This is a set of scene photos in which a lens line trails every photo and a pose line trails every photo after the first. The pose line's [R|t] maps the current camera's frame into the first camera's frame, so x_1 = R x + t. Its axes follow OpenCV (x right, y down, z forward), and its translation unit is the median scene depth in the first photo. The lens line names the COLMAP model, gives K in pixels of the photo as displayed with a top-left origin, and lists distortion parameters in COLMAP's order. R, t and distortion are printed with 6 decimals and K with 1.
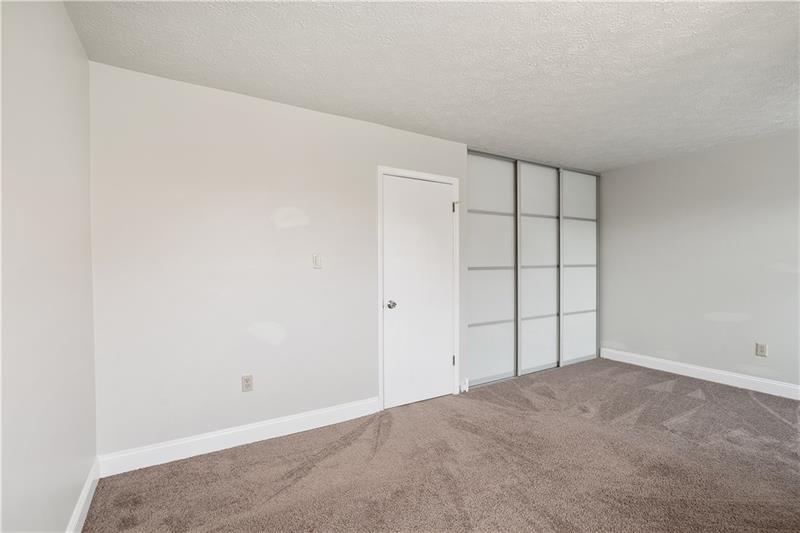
lens RADIAL K [[378.6, 0, 403.1], [0, 378.6, 263.7], [0, 0, 1]] dist [-0.004077, 0.004737]
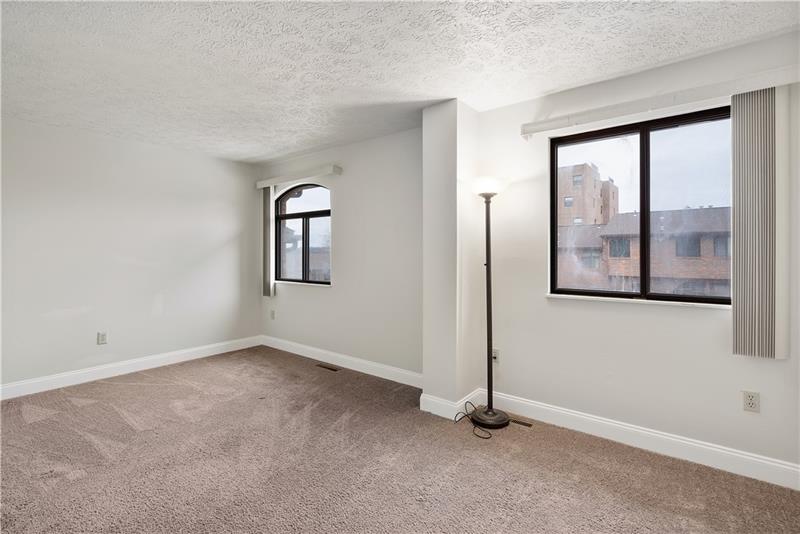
lens RADIAL K [[378.6, 0, 399.0], [0, 378.6, 258.6], [0, 0, 1]] dist [-0.004077, 0.004737]
pose [[-0.337905, -0.001330, 0.941179, -0.380292], [0.012093, 0.999910, 0.005754, 0.017410], [-0.941102, 0.013326, -0.337859, 0.736437]]
